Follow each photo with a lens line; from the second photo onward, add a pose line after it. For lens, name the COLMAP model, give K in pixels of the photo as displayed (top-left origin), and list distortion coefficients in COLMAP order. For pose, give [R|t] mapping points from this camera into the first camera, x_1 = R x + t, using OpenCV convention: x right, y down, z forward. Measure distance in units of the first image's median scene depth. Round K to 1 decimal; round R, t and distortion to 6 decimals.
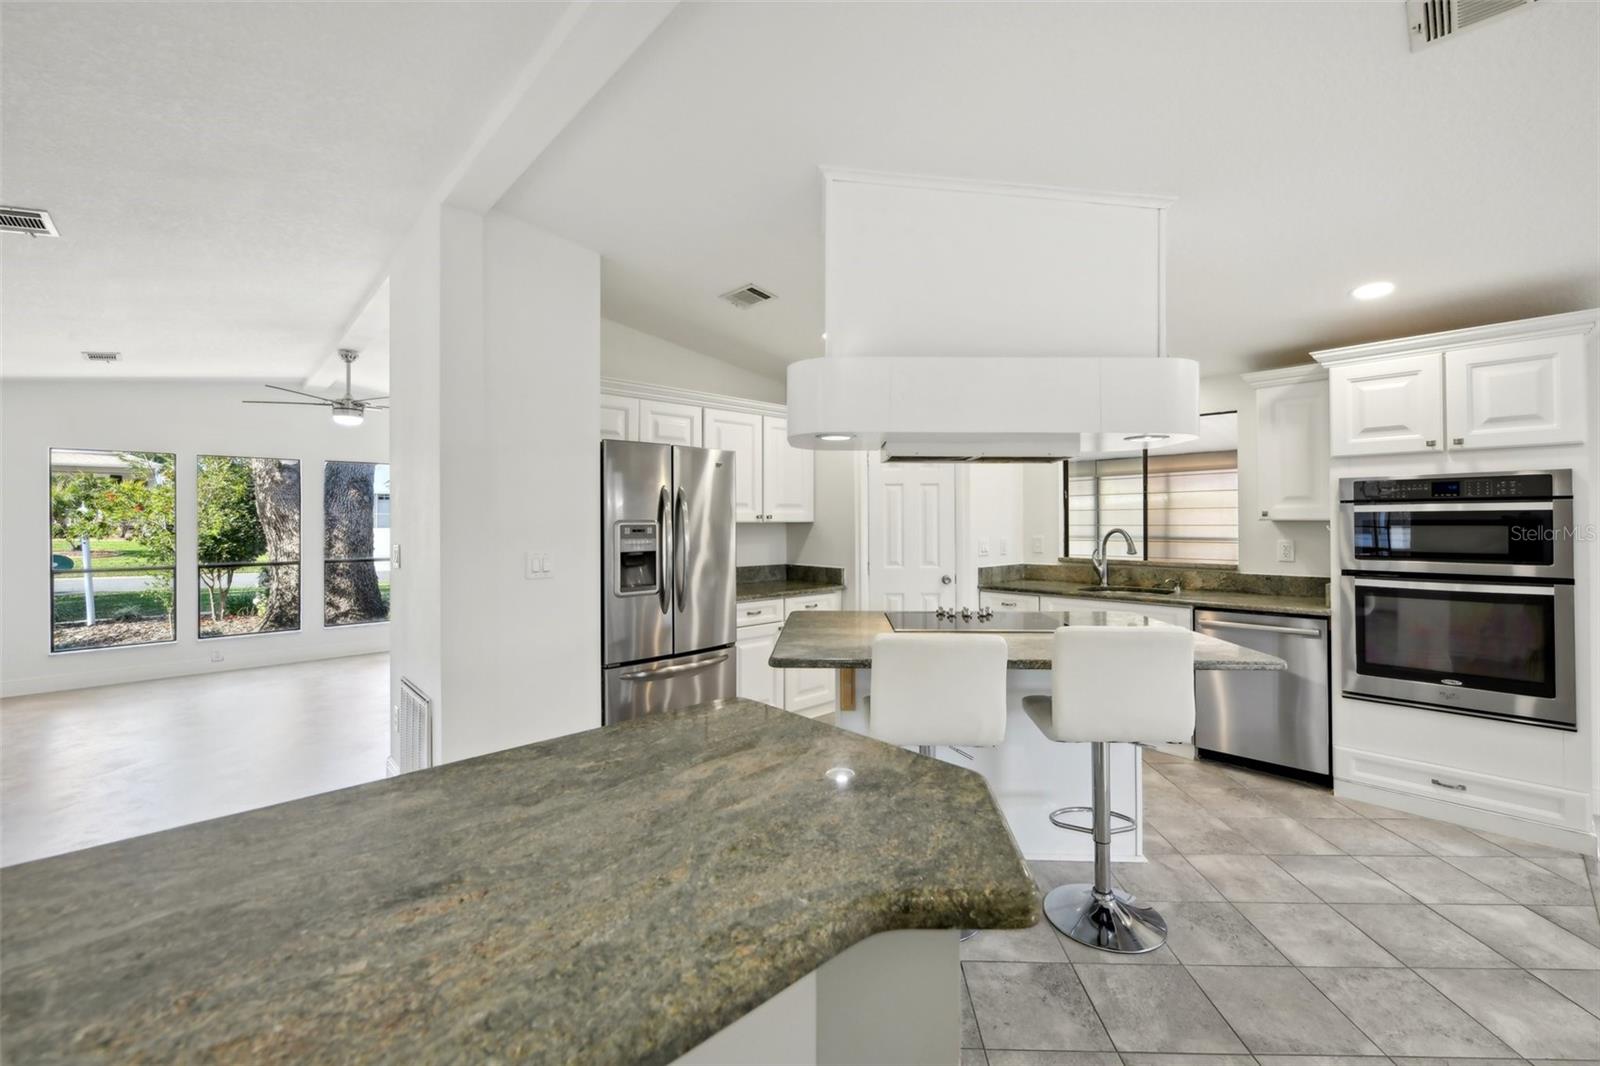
lens RADIAL K [[645.0, 0, 818.1], [0, 645.0, 515.7], [0, 0, 1]] dist [-0.002007, -0.001134]
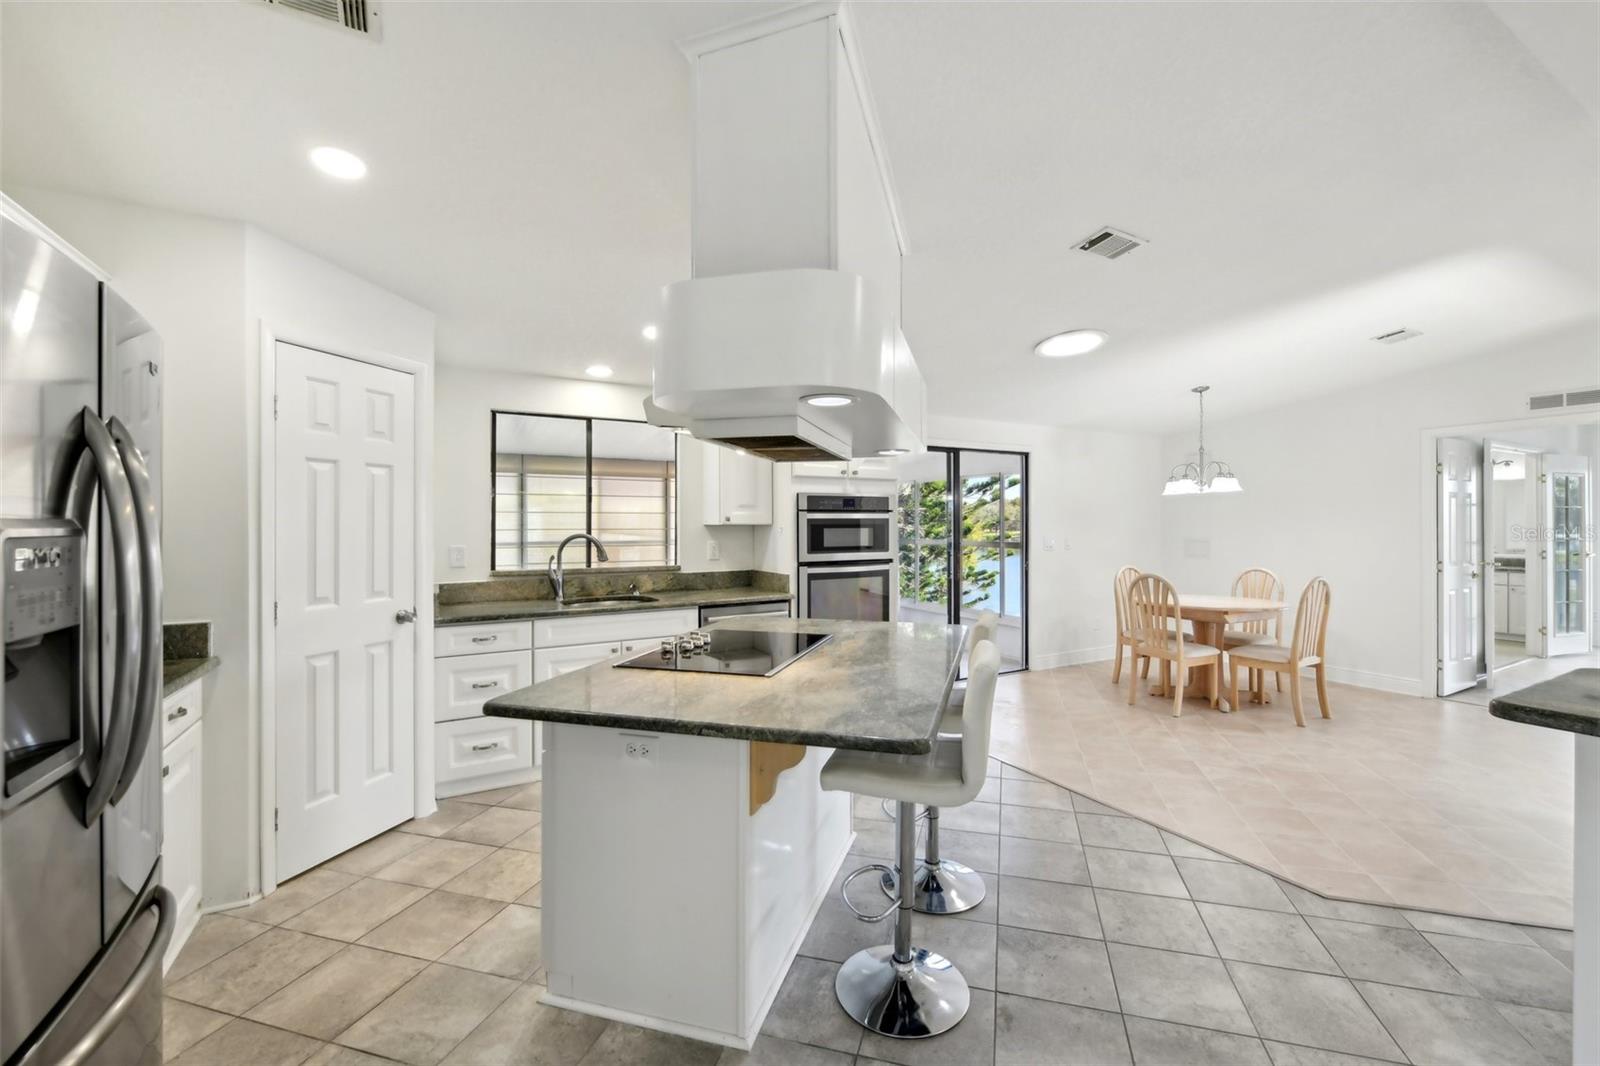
lens RADIAL K [[668.3, 0, 814.7], [0, 668.3, 521.4], [0, 0, 1]] dist [0.000309, -0.004706]
pose [[0.242538, 0.005754, 0.970125, -0.498225], [-0.008048, 0.999960, -0.003918, 0.005690], [-0.970108, -0.006857, 0.242575, 0.641872]]
